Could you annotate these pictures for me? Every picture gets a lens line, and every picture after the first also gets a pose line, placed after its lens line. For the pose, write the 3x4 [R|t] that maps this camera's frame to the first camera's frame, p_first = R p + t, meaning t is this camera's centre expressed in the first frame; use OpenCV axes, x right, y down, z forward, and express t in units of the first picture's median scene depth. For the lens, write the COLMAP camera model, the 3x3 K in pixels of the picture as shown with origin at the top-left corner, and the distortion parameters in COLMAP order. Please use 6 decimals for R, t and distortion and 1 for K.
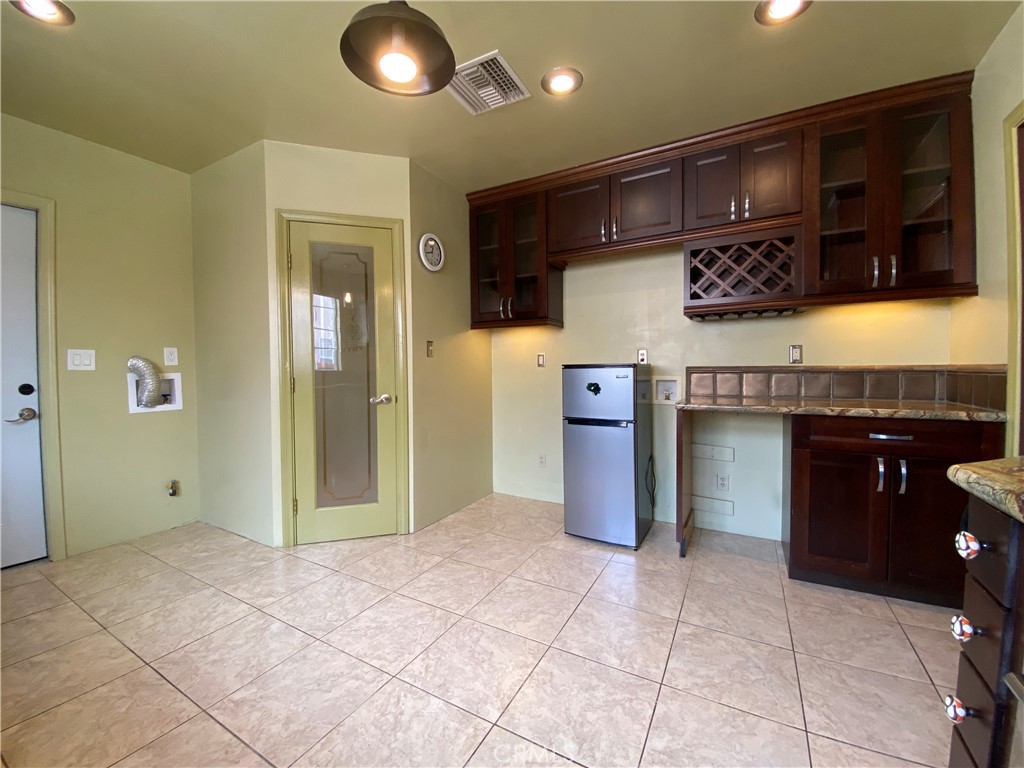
lens RADIAL K [[414.8, 0, 509.1], [0, 414.8, 380.5], [0, 0, 1]] dist [0.037345, -0.026895]
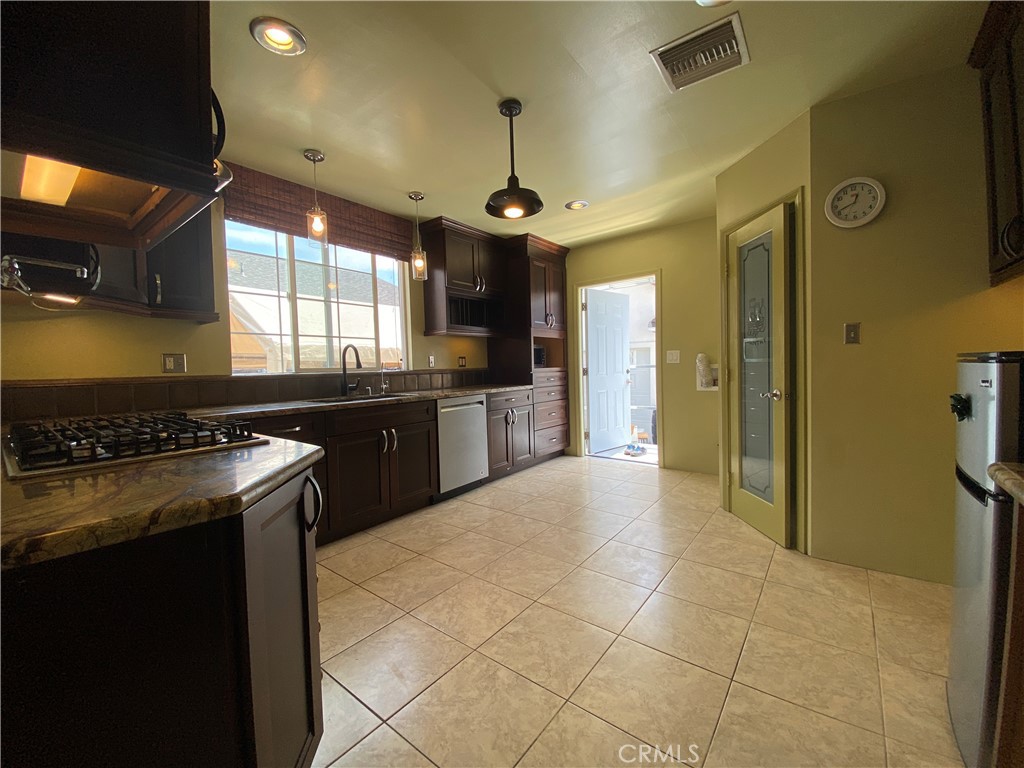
lens RADIAL K [[414.8, 0, 509.1], [0, 414.8, 380.5], [0, 0, 1]] dist [0.037345, -0.026895]
pose [[-0.146909, 0.045902, -0.988084, 0.772026], [-0.006556, 0.998856, 0.047378, -0.025727], [0.989128, 0.013438, -0.146440, 0.599651]]
